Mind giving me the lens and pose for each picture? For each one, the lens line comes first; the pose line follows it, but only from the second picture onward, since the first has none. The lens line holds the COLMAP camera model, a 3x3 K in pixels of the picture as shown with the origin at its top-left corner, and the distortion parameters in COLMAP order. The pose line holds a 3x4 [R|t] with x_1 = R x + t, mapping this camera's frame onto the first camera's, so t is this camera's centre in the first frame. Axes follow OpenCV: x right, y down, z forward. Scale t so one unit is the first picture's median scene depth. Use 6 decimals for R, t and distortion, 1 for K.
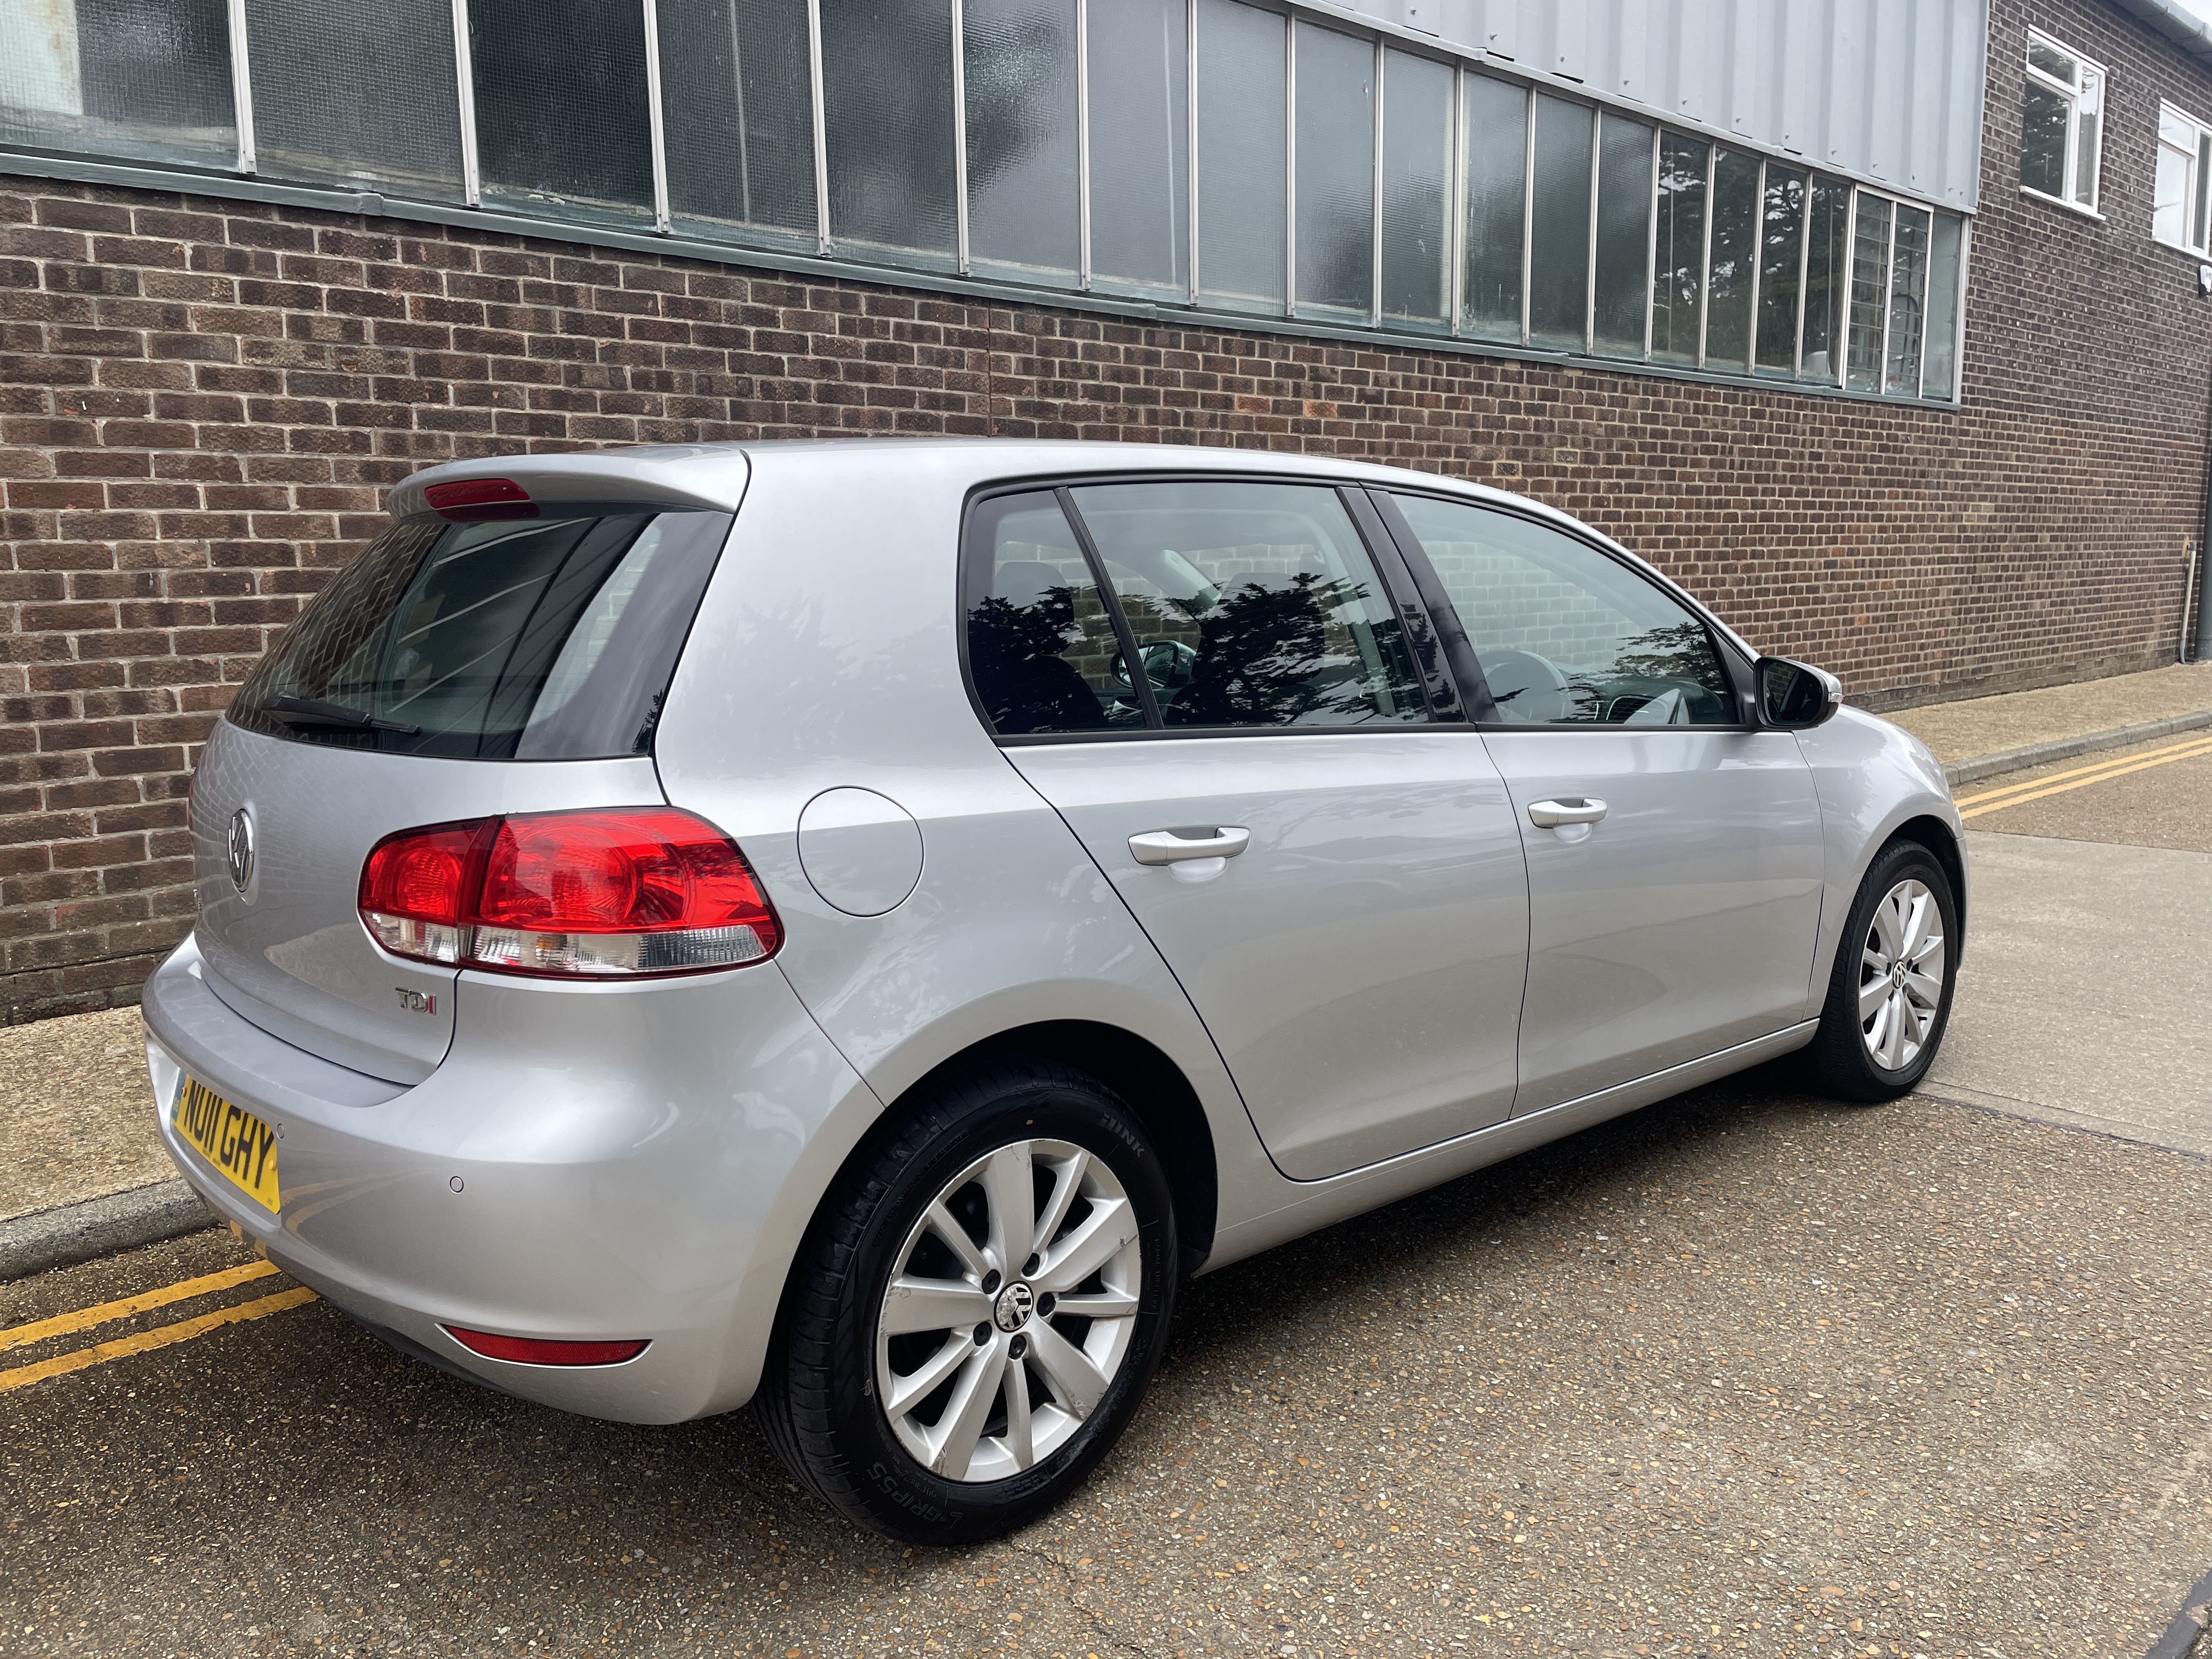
lens RADIAL K [[1661.3, 0, 1109.7], [0, 1661.3, 794.5], [0, 0, 1]] dist [0.099421, -0.124148]
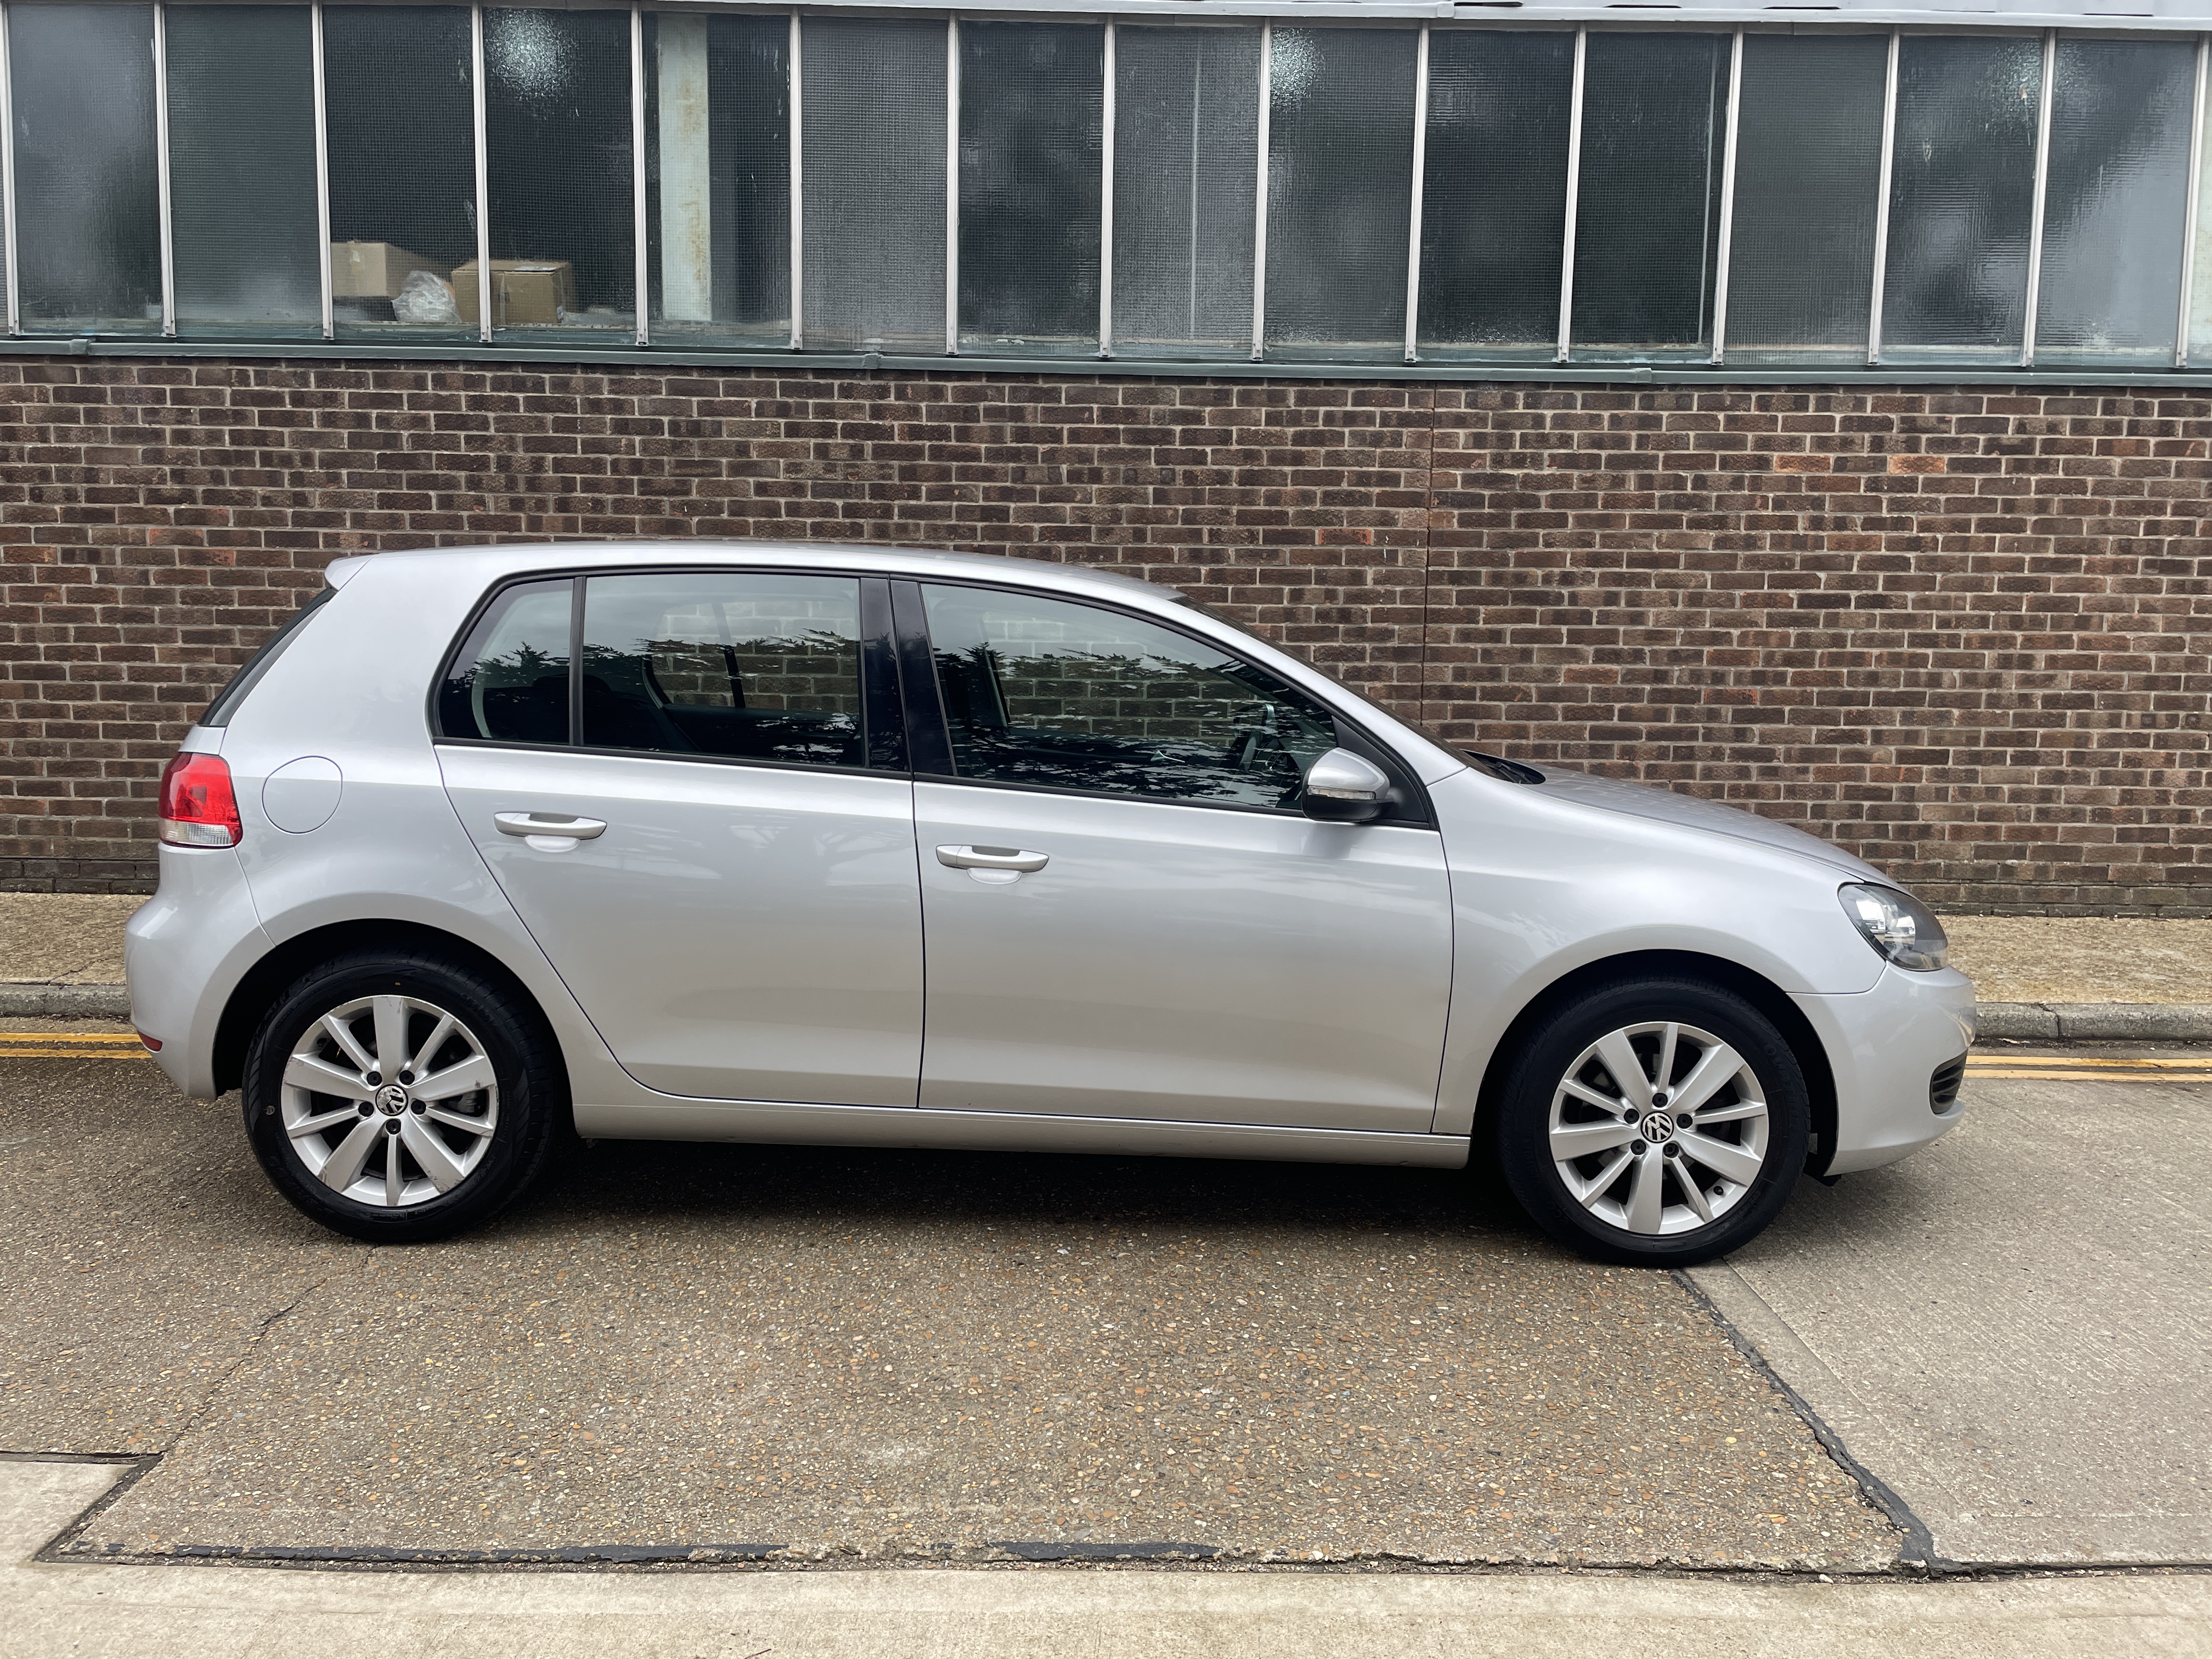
lens RADIAL K [[1661.3, 0, 1109.7], [0, 1661.3, 794.5], [0, 0, 1]] dist [0.099421, -0.124148]
pose [[0.739453, 0.099739, -0.665779, 0.521159], [-0.118824, 0.992774, 0.016753, -0.029369], [0.662639, 0.066723, 0.745961, 0.090266]]
